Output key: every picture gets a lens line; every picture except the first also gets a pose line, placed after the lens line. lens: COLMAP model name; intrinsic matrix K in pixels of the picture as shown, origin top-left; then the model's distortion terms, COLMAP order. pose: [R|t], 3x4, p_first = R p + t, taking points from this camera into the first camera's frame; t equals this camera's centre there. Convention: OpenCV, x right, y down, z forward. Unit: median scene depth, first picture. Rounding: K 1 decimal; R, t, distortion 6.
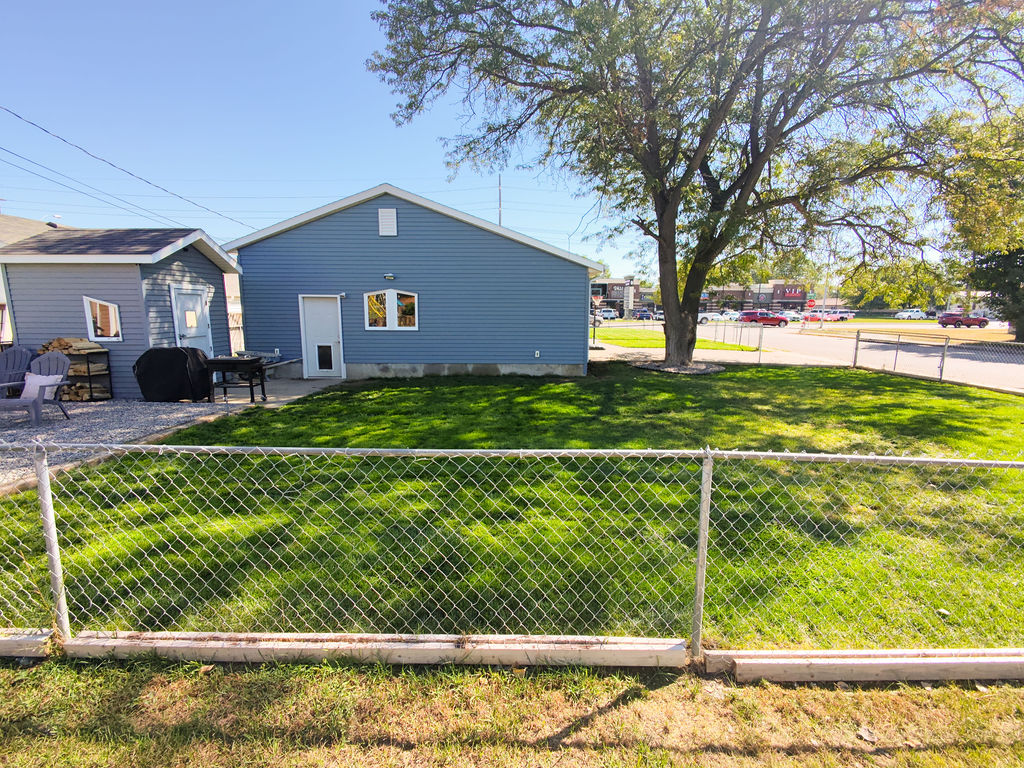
lens RADIAL K [[469.8, 0, 512.3], [0, 469.8, 383.7], [0, 0, 1]] dist [-0.001235, -0.003957]
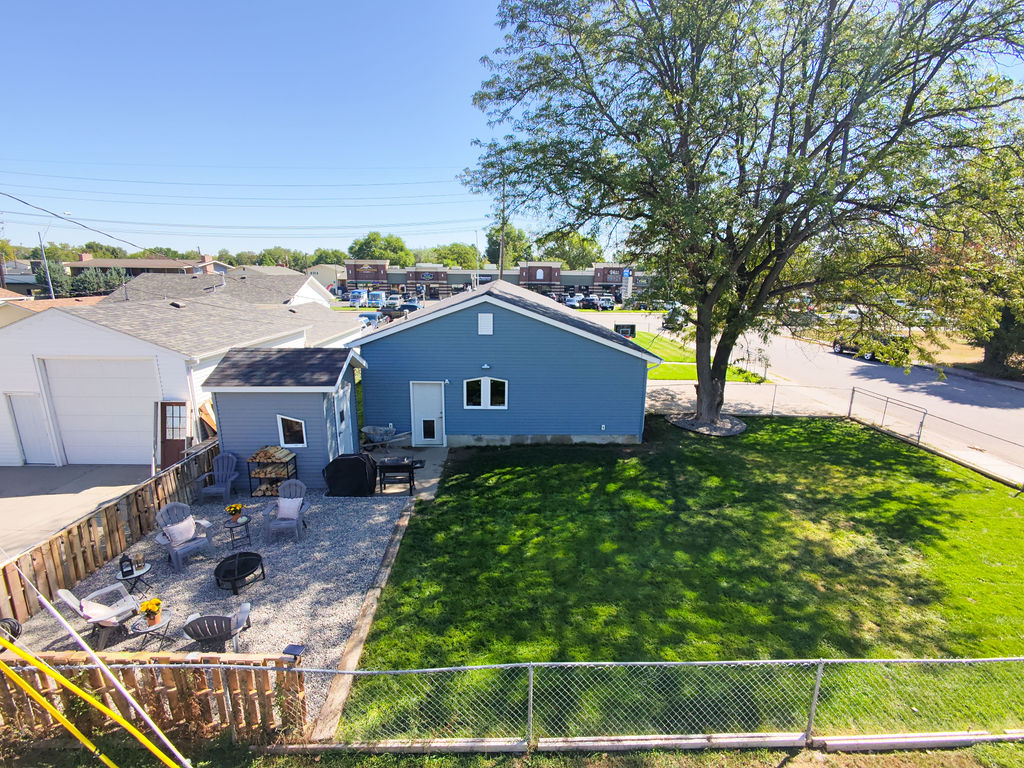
lens RADIAL K [[469.8, 0, 512.2], [0, 469.8, 385.1], [0, 0, 1]] dist [-0.001235, -0.003957]
pose [[0.999488, -0.002176, 0.031917, -0.581119], [-0.000137, 0.997384, 0.072282, -0.678687], [-0.031990, -0.072249, 0.996873, -0.570517]]
